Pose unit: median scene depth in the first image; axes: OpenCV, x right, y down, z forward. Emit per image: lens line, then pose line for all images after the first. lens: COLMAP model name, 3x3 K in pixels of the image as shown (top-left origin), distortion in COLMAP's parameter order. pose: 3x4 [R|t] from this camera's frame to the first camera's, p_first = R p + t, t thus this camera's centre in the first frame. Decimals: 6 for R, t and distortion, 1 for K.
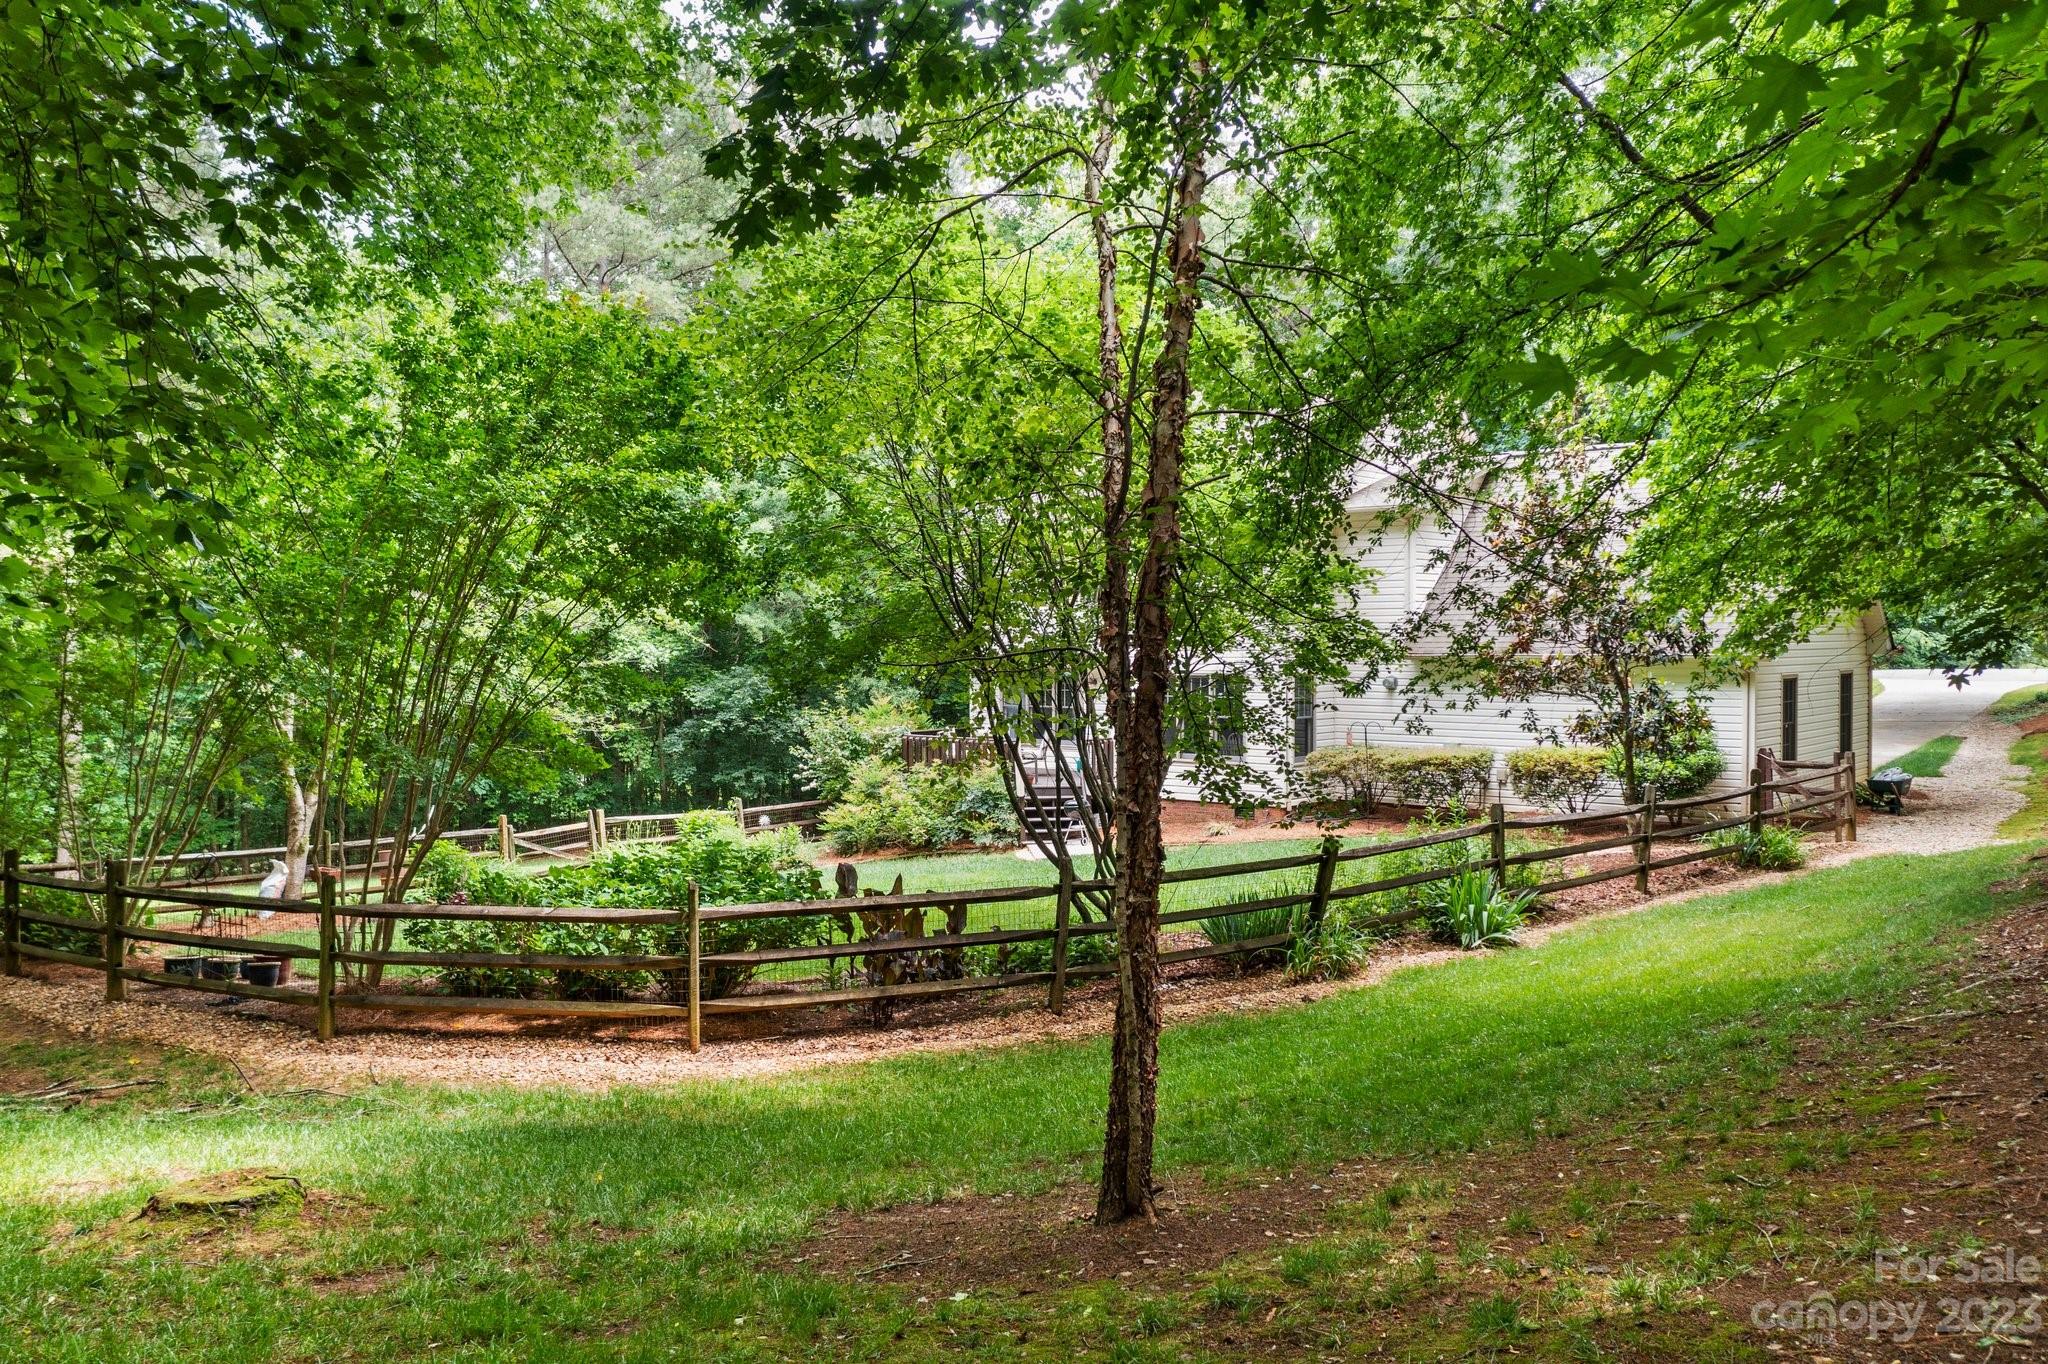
lens RADIAL K [[1624.4, 0, 1024.0], [0, 1624.4, 682.0], [0, 0, 1]] dist [-0.008734, 0.006497]
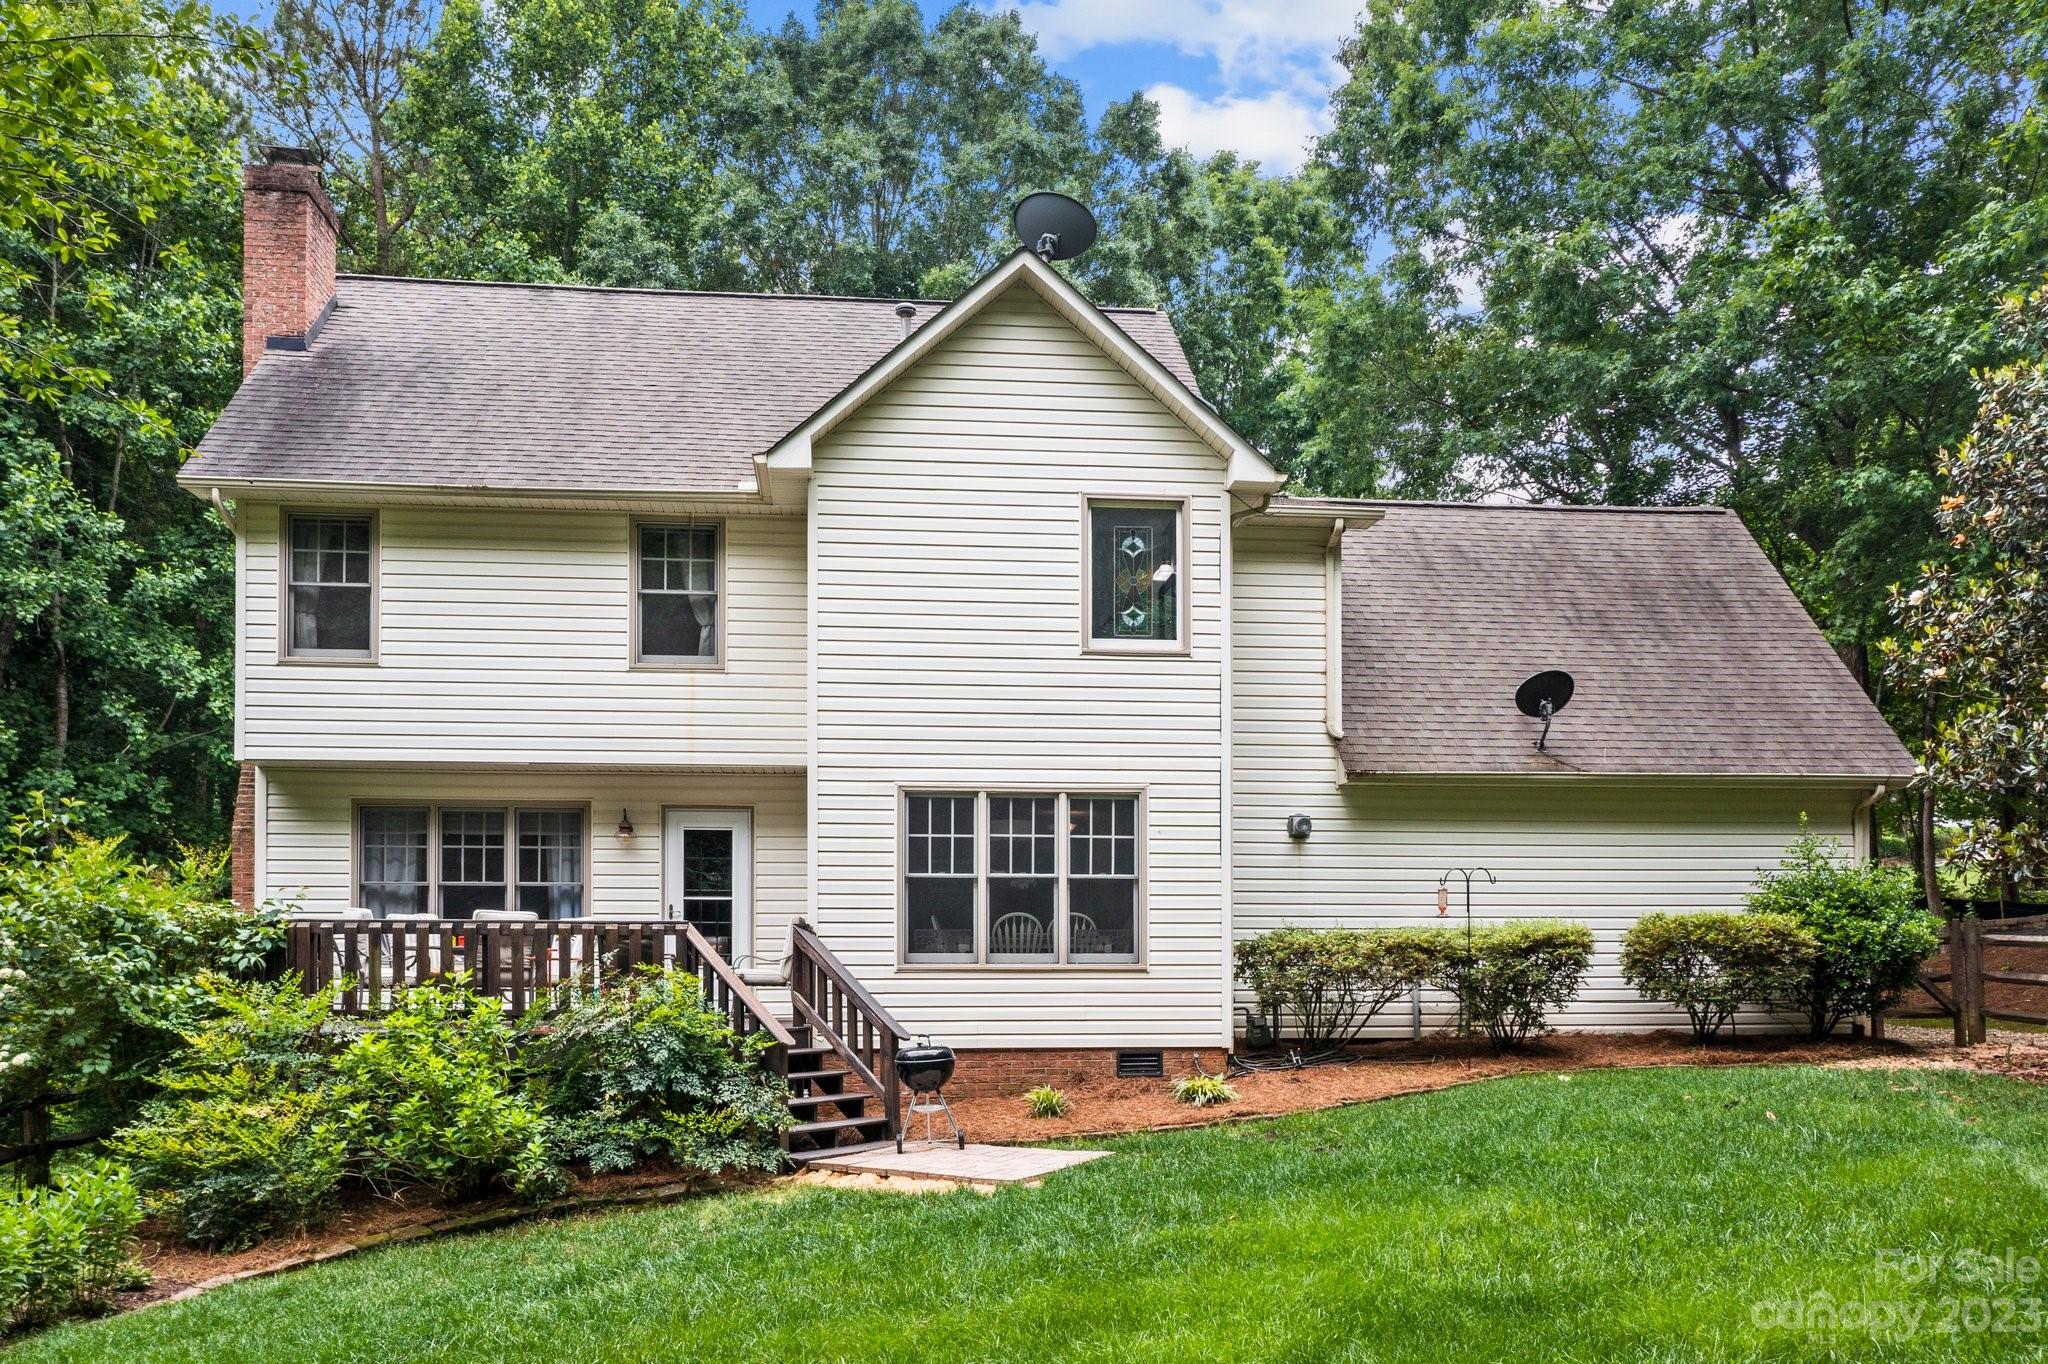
lens RADIAL K [[1654.6, 0, 1031.4], [0, 1654.6, 943.3], [0, 0, 1]] dist [0.000275, -0.003982]
pose [[0.683806, 0.015967, 0.729489, -0.485022], [0.014994, 0.999242, -0.035925, 0.110219], [-0.729510, 0.035504, 0.683048, 1.212049]]
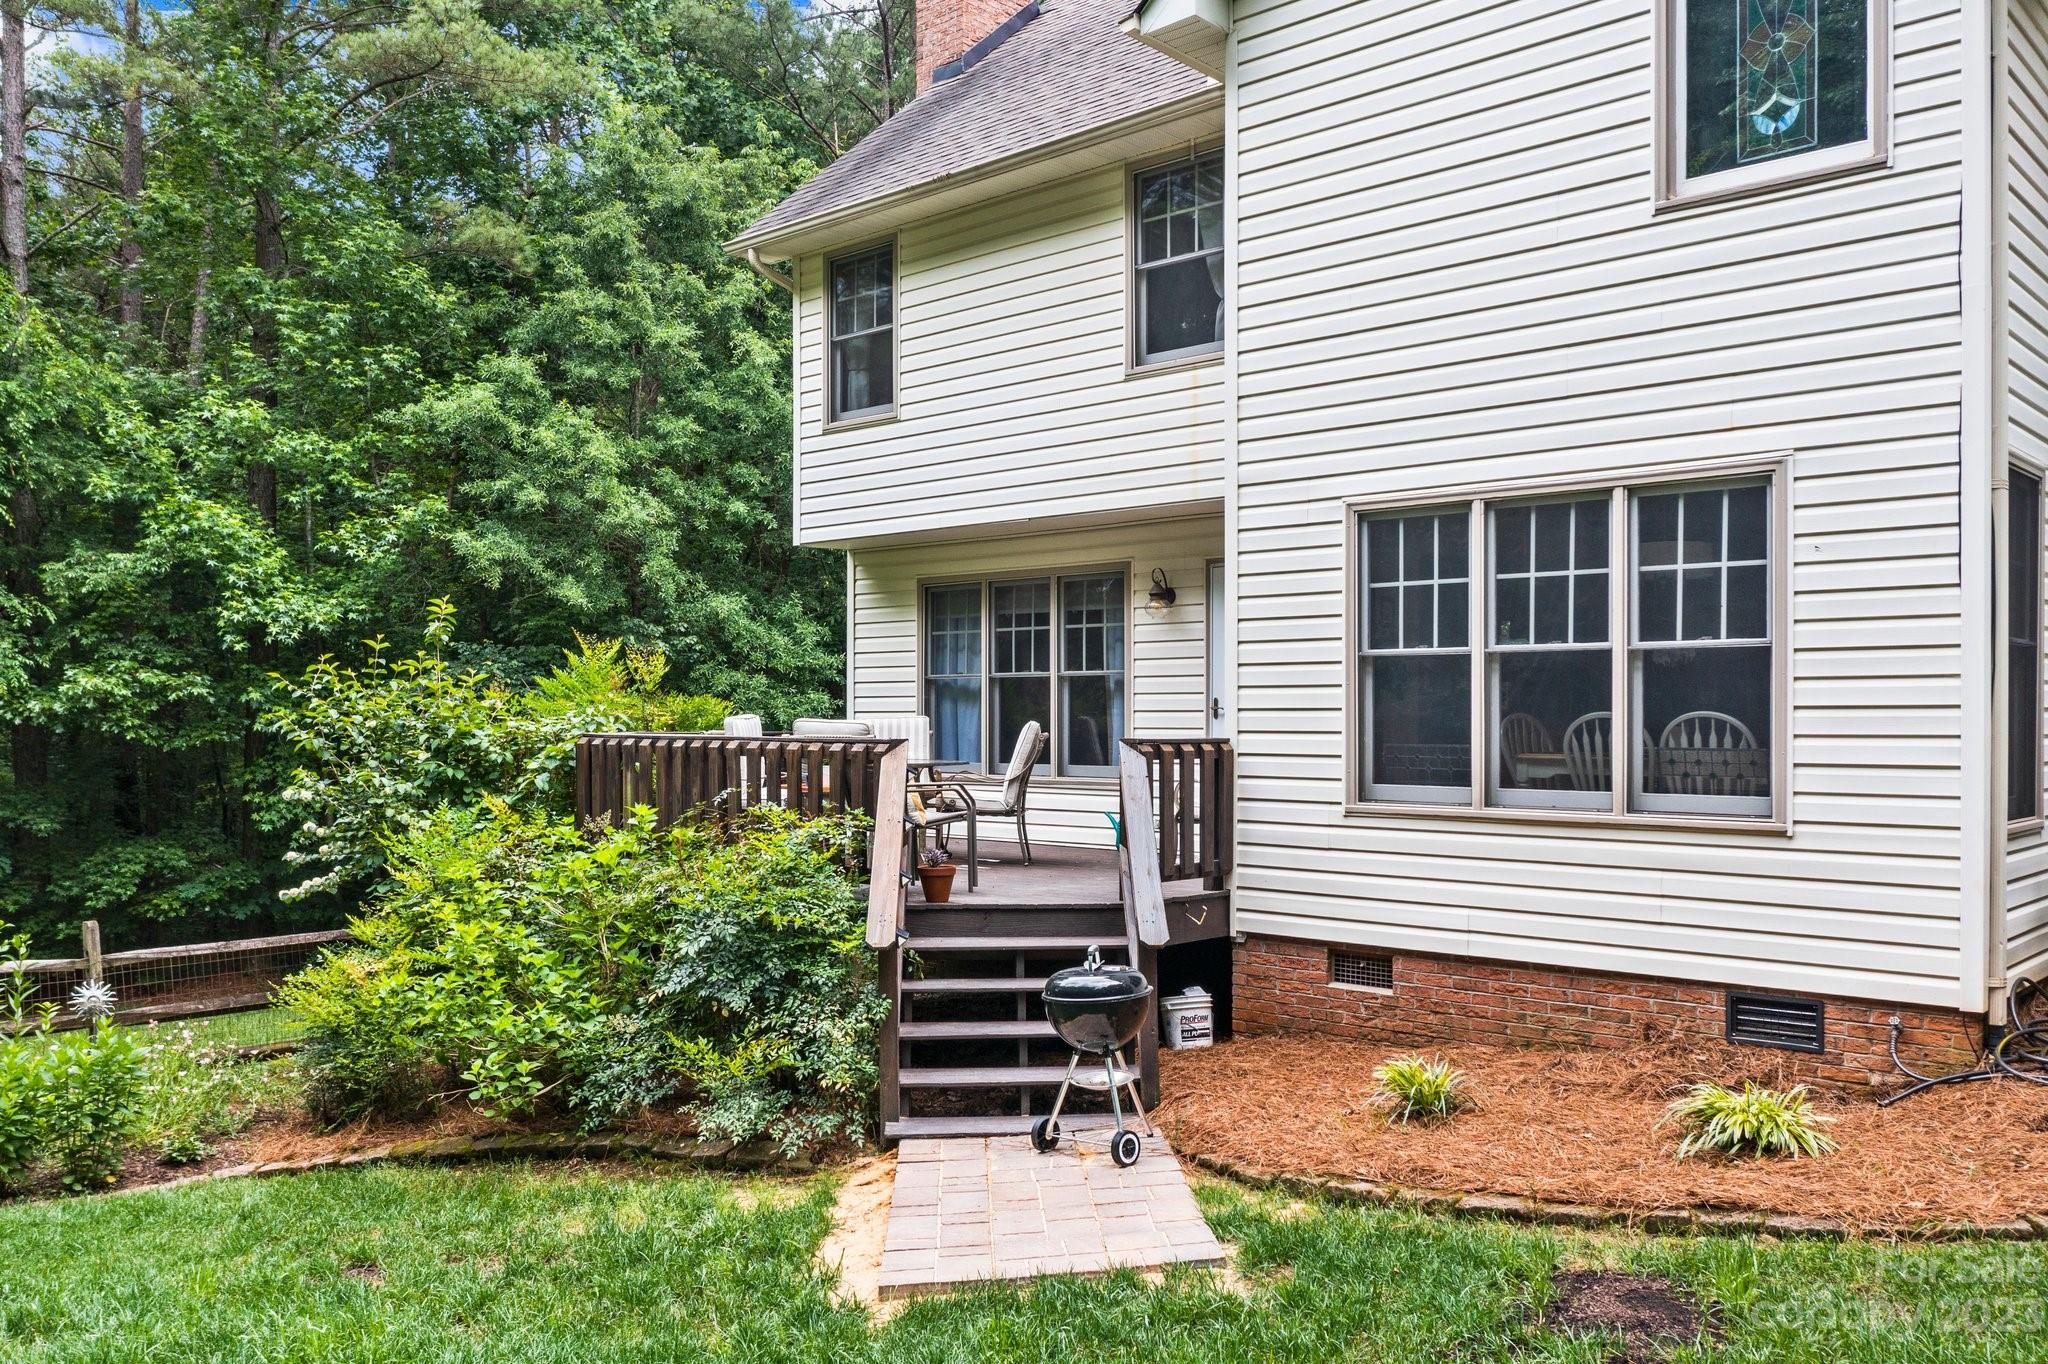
lens RADIAL K [[1638.5, 0, 1040.1], [0, 1638.5, 726.7], [0, 0, 1]] dist [-0.017285, 0.016916]
pose [[0.999560, 0.009341, -0.028169, 0.055206], [-0.009965, 0.999706, -0.022115, 0.075158], [0.027954, 0.022386, 0.999359, 1.348419]]
